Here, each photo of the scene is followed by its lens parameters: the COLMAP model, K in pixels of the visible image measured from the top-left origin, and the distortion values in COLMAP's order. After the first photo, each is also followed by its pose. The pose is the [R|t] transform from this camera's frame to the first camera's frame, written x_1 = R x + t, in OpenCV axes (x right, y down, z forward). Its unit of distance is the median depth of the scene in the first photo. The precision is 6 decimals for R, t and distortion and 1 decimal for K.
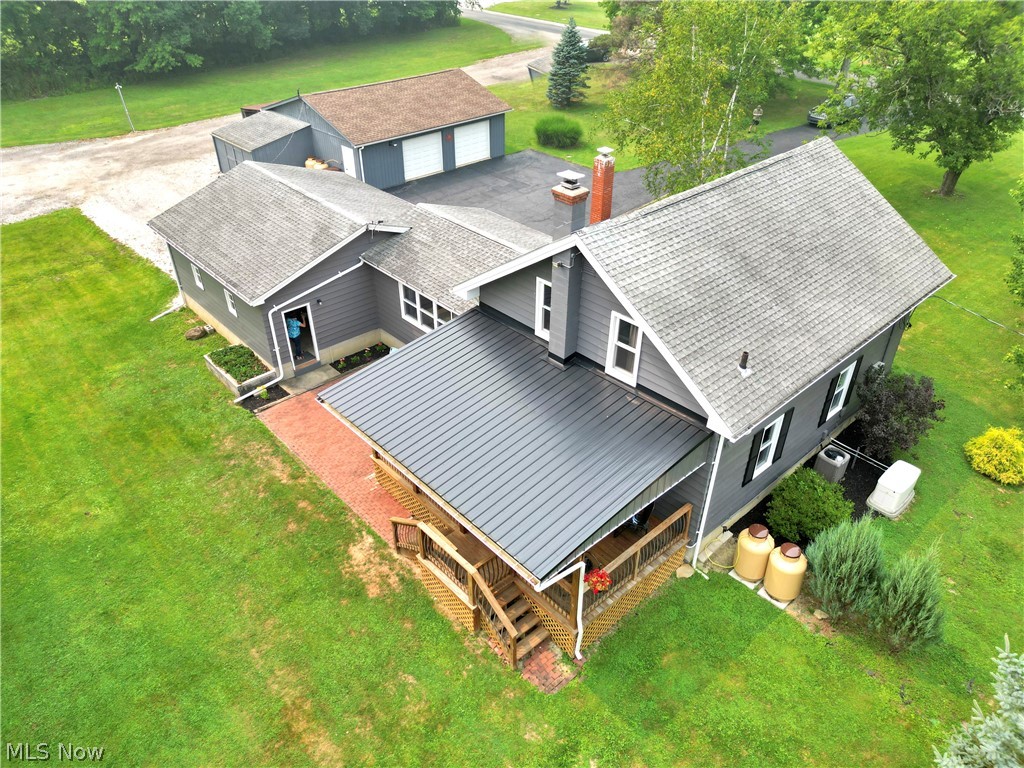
lens RADIAL K [[718.0, 0, 512.0], [0, 718.0, 384.0], [0, 0, 1]] dist [0.070782, -0.073073]
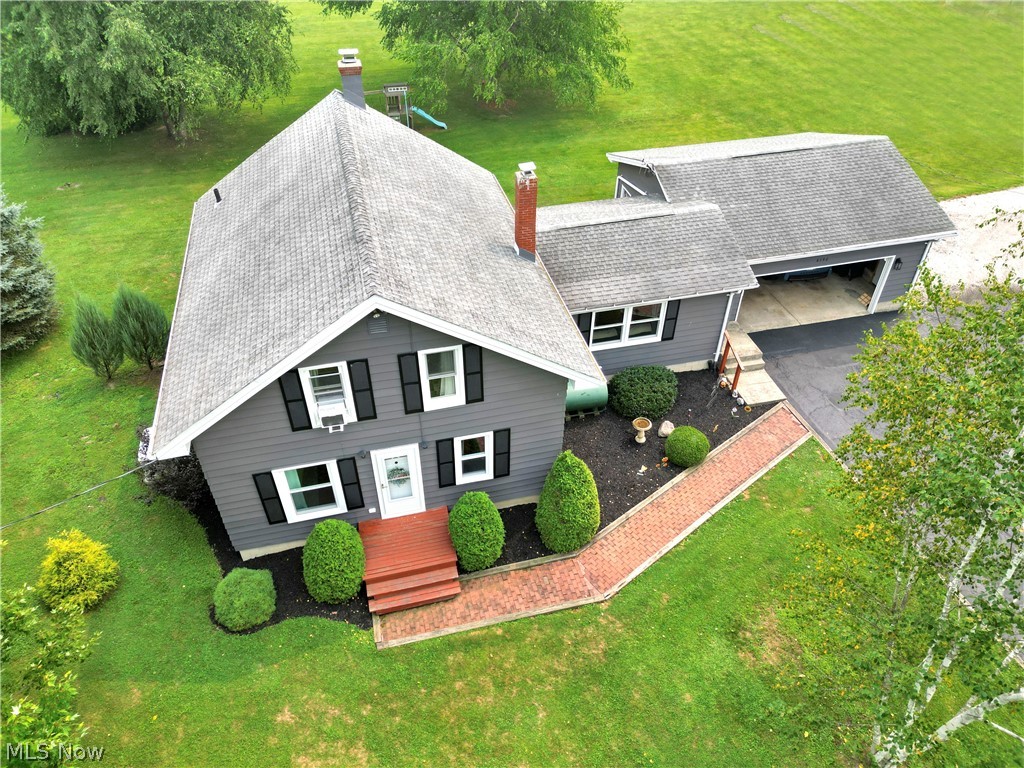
lens RADIAL K [[718.0, 0, 512.0], [0, 718.0, 384.0], [0, 0, 1]] dist [0.070782, -0.073073]
pose [[-0.480523, 0.565202, -0.670556, 0.702661], [-0.493206, 0.458074, 0.739538, -0.688049], [0.725152, 0.686087, 0.058646, 0.947981]]
